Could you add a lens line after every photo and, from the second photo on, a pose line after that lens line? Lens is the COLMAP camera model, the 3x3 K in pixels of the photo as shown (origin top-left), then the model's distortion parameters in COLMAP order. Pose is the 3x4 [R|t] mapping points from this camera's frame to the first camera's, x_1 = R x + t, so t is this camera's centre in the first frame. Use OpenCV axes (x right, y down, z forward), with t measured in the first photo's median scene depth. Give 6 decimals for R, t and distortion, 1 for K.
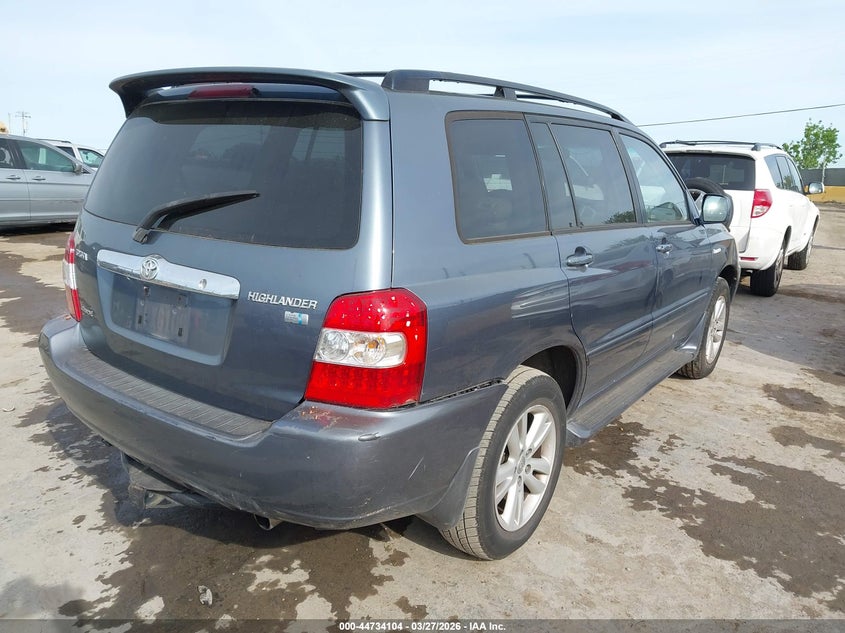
lens RADIAL K [[690.8, 0, 422.5], [0, 690.8, 316.5], [0, 0, 1]] dist [-0.010514, -0.002393]
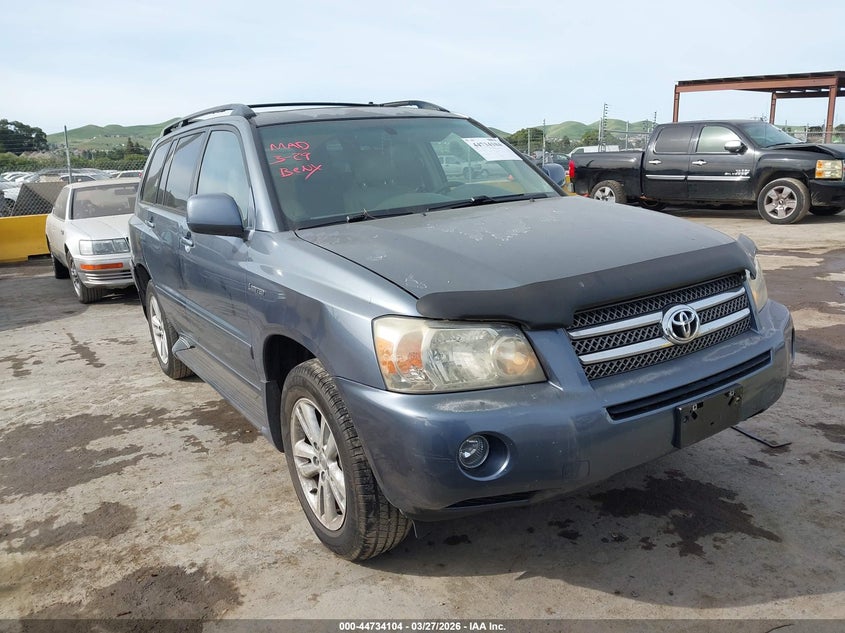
lens RADIAL K [[730.6, 0, 422.5], [0, 730.6, 316.5], [0, 0, 1]] dist [-0.003039, -0.005209]
pose [[-0.404075, 0.171068, -0.898587, 1.140022], [-0.181775, 0.947748, 0.262167, -0.317751], [0.896483, 0.269276, -0.351866, 1.627414]]
